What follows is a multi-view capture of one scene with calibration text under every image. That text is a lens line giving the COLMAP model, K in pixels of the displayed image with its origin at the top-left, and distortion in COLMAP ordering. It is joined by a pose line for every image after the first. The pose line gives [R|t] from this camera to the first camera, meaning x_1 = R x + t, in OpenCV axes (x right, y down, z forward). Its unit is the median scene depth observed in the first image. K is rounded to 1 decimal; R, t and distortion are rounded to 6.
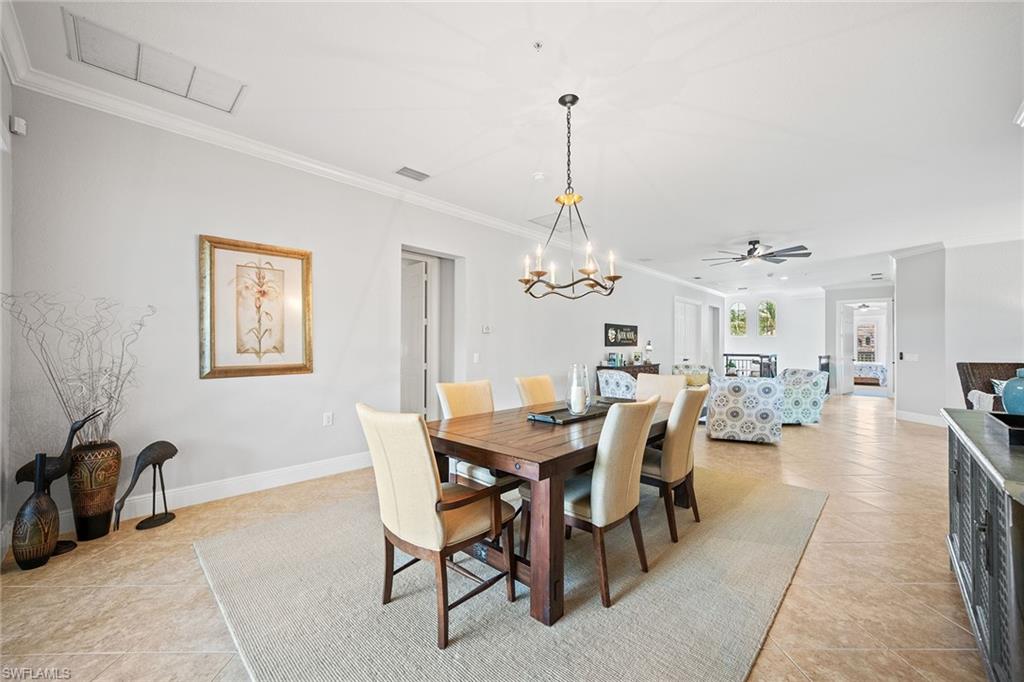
lens RADIAL K [[398.7, 0, 506.1], [0, 398.7, 340.8], [0, 0, 1]] dist [-0.001259, -0.000072]
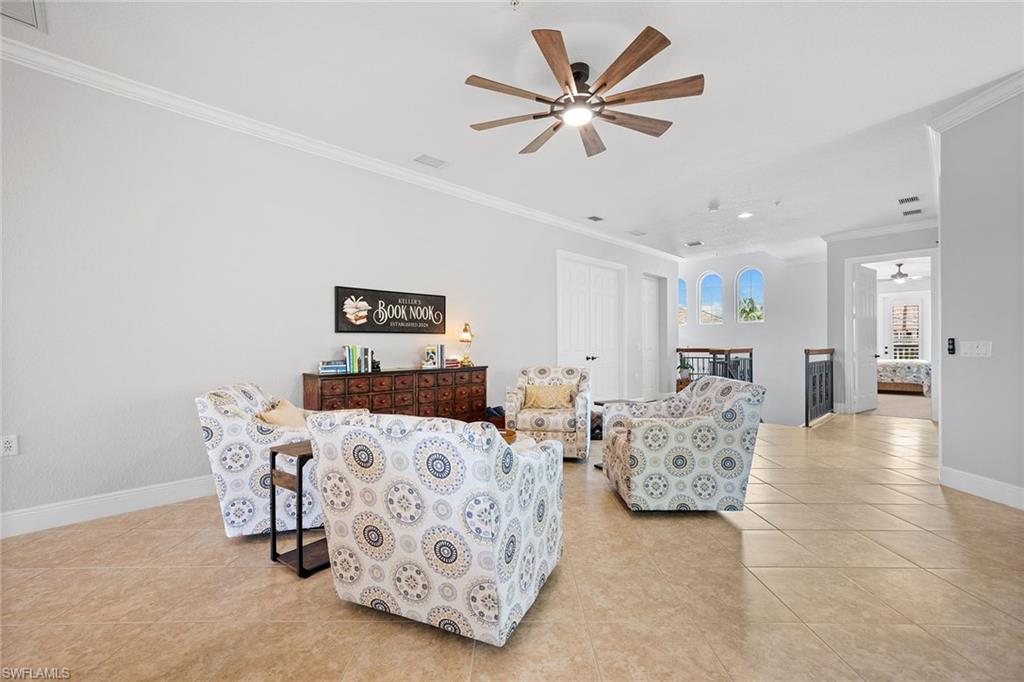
lens RADIAL K [[426.4, 0, 506.1], [0, 426.4, 343.3], [0, 0, 1]] dist [0.000438, 0.000060]
pose [[0.999265, -0.008684, -0.037349, 0.430898], [0.009084, 0.999903, 0.010574, 0.020905], [0.037253, -0.010905, 0.999246, 0.423987]]
